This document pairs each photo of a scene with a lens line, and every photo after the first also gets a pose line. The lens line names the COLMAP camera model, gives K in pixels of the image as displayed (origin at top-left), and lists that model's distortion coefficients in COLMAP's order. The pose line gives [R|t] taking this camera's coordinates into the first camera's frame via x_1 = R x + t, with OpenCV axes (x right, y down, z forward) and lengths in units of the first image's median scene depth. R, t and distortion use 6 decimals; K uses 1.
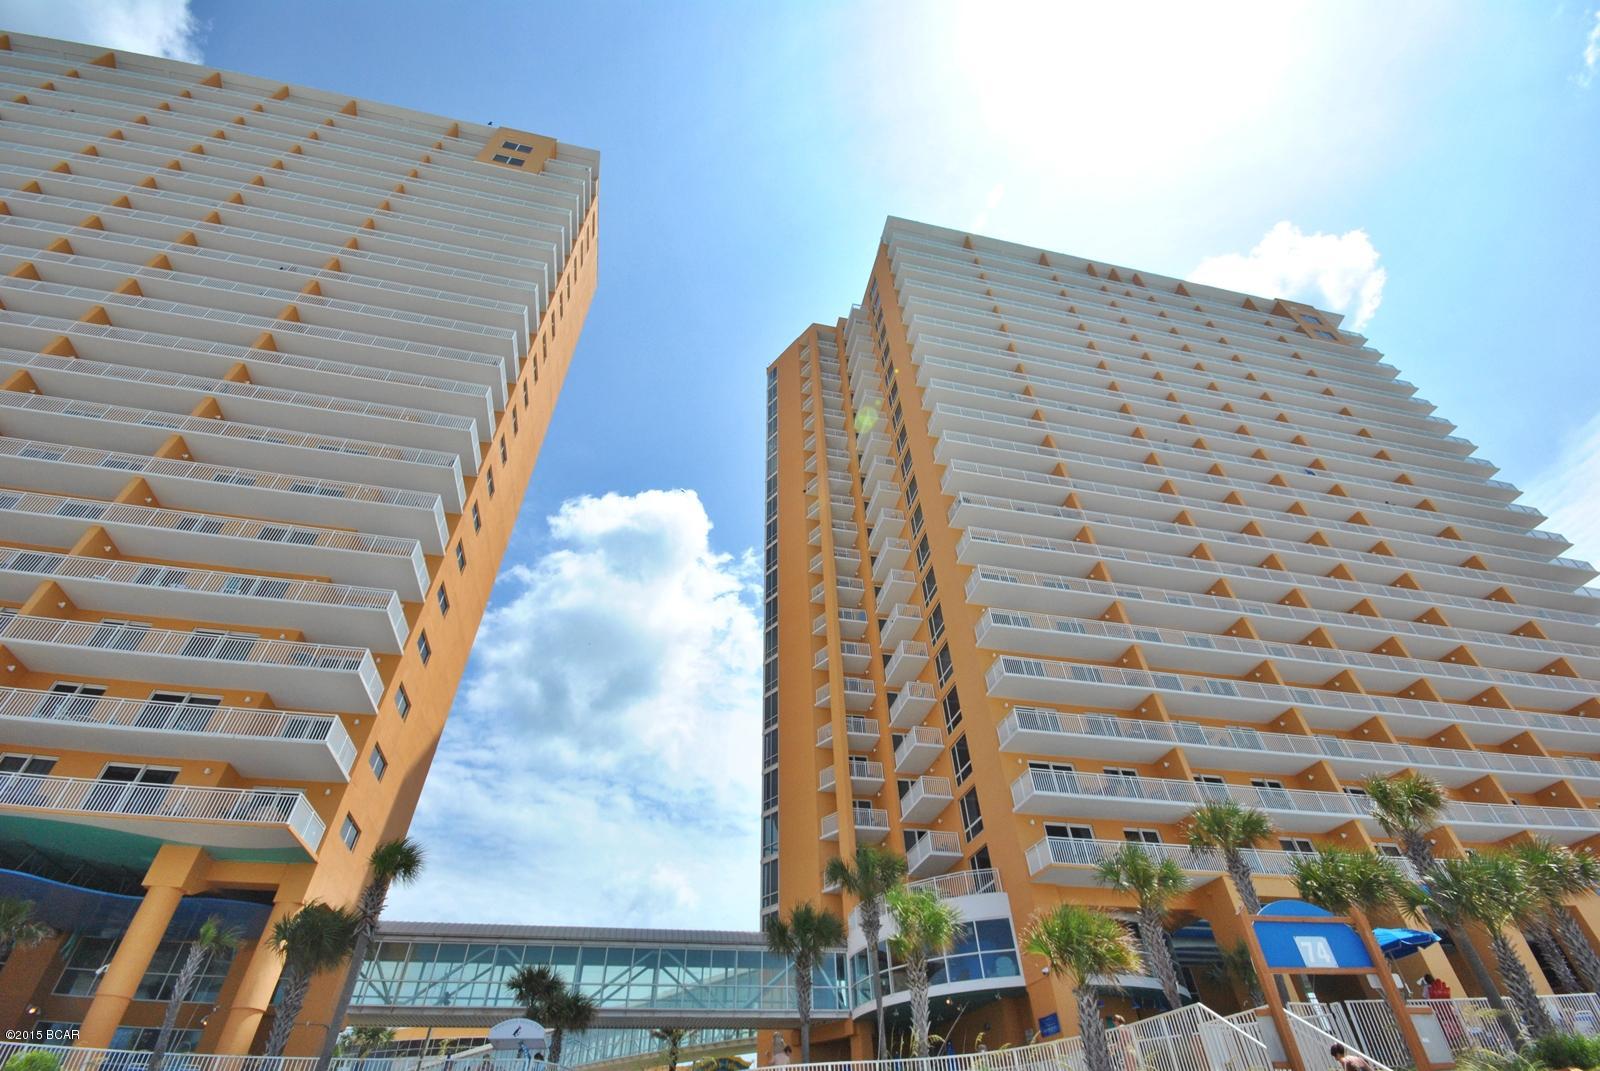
lens RADIAL K [[705.2, 0, 808.6], [0, 705.2, 539.6], [0, 0, 1]] dist [0.003473, -0.007554]
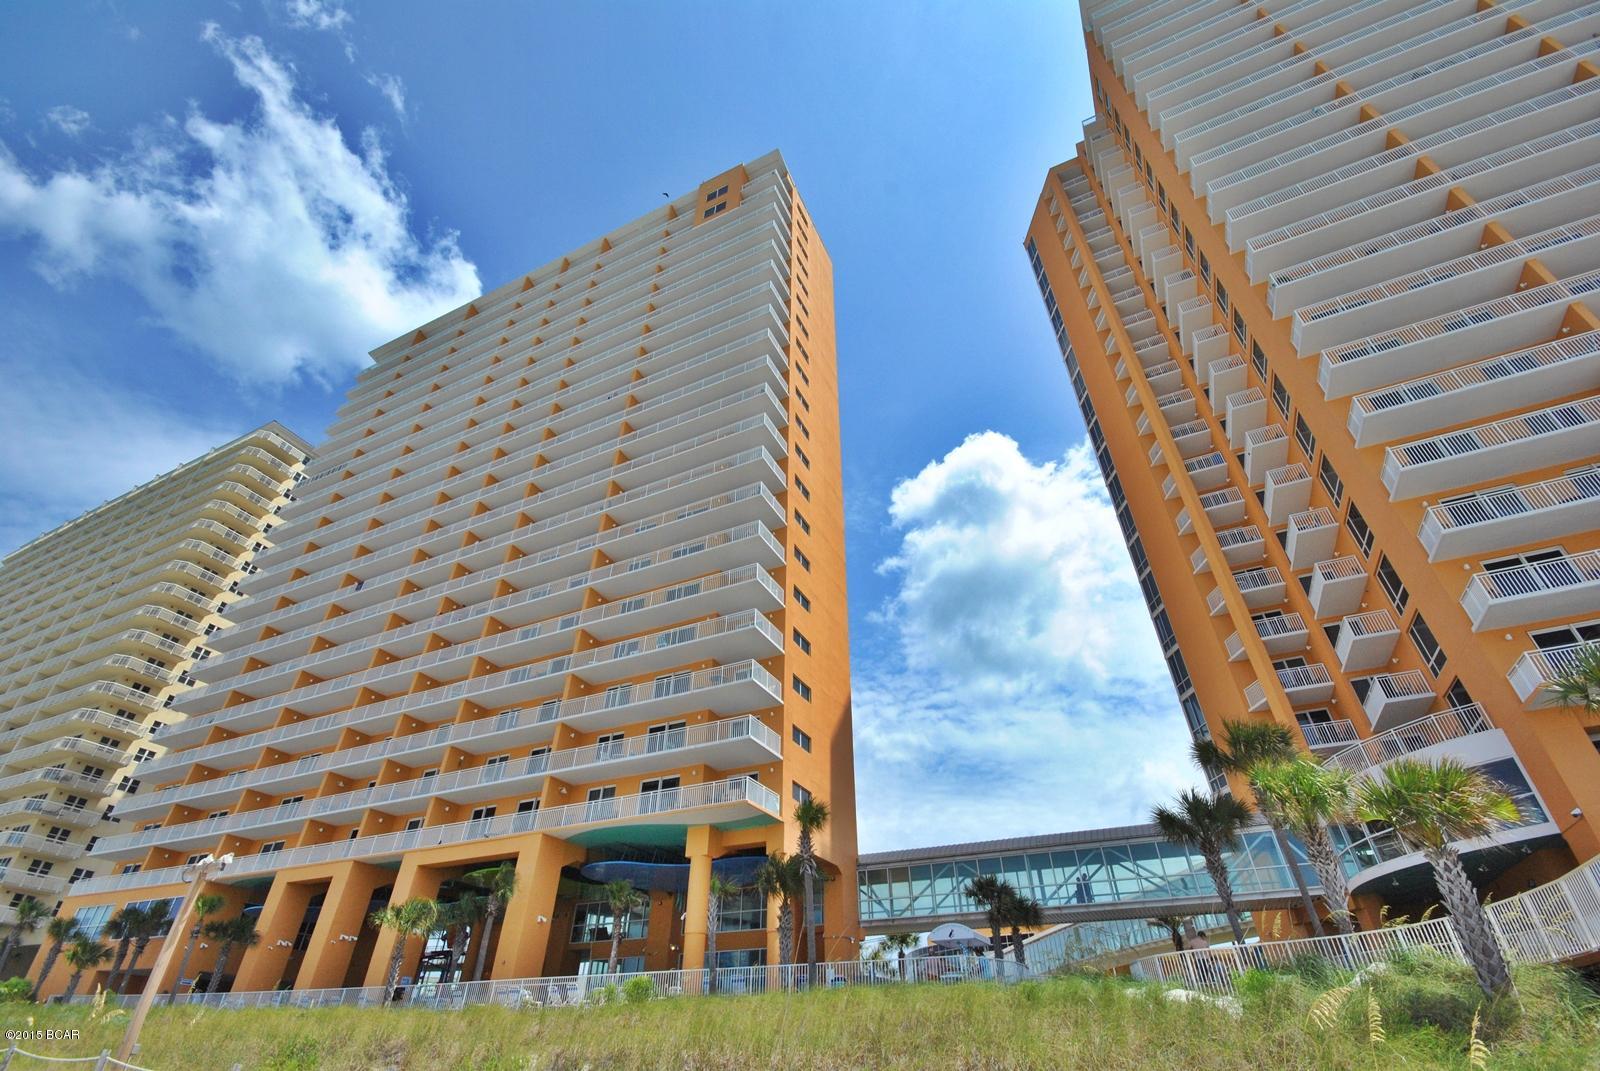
lens RADIAL K [[705.2, 0, 799.0], [0, 705.2, 543.0], [0, 0, 1]] dist [0.003473, -0.007554]
pose [[0.786465, -0.343957, -0.512998, 0.127986], [0.399116, 0.916896, -0.002890, 0.001175], [0.471359, -0.202473, 0.858385, 0.000522]]
